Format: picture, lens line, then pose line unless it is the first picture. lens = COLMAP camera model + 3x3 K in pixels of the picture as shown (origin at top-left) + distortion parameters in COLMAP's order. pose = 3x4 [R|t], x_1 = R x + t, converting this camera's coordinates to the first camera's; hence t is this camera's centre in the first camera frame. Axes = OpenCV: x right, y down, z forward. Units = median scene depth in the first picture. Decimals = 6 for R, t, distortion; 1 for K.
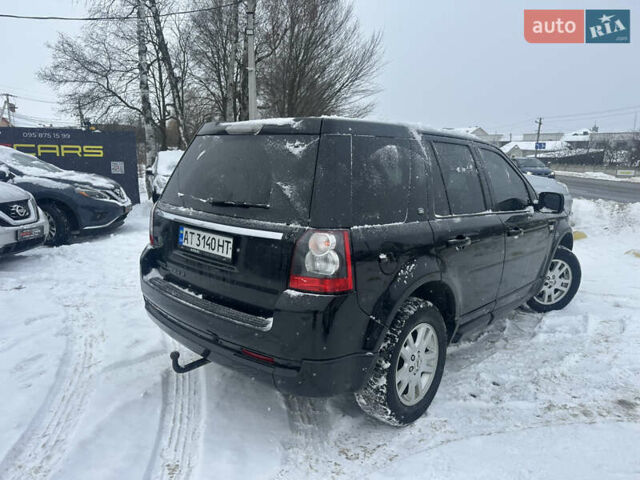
lens RADIAL K [[441.2, 0, 320.0], [0, 441.2, 240.0], [0, 0, 1]] dist [0.081880, -0.117231]
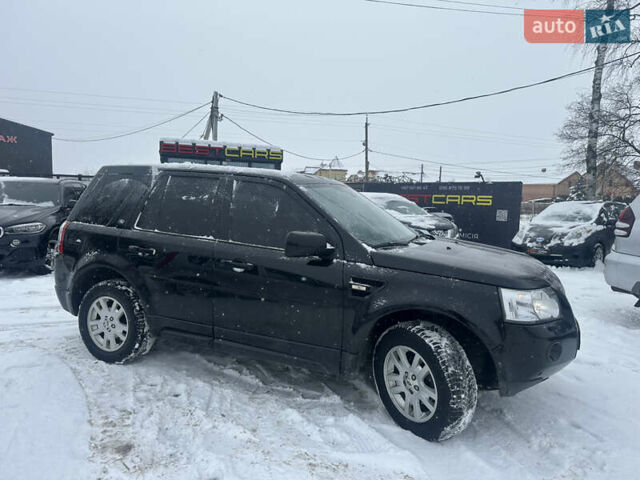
lens RADIAL K [[441.2, 0, 320.0], [0, 441.2, 240.0], [0, 0, 1]] dist [0.081880, -0.117231]
pose [[0.339650, 0.083529, -0.936836, 1.970276], [-0.198849, 0.979911, 0.015277, -0.169723], [0.919292, 0.181100, 0.349436, 1.163480]]
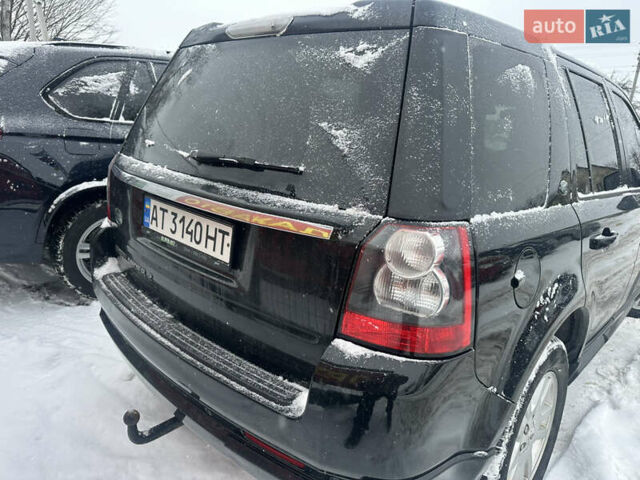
lens RADIAL K [[441.2, 0, 320.0], [0, 441.2, 240.0], [0, 0, 1]] dist [0.081880, -0.117231]
pose [[0.999145, 0.040447, -0.008602, -0.081596], [-0.039531, 0.995299, 0.088413, -0.037601], [0.012137, -0.087997, 0.996047, 0.441288]]
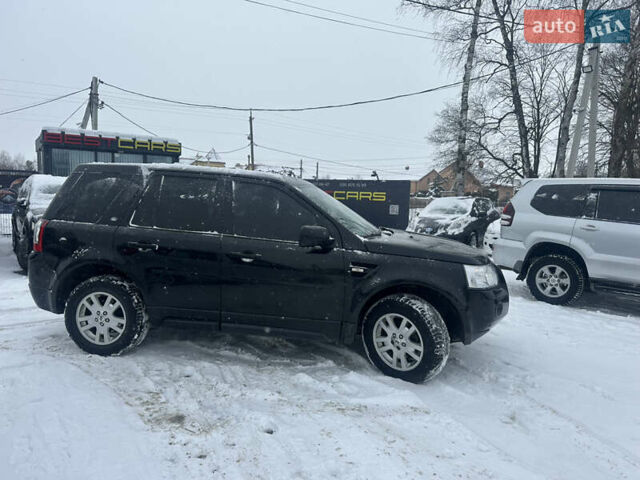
lens RADIAL K [[441.2, 0, 320.0], [0, 441.2, 240.0], [0, 0, 1]] dist [0.081880, -0.117231]
pose [[0.579925, 0.084424, -0.810284, 2.023209], [-0.174430, 0.984418, -0.022273, -0.089944], [0.795777, 0.154255, 0.585614, 0.709865]]
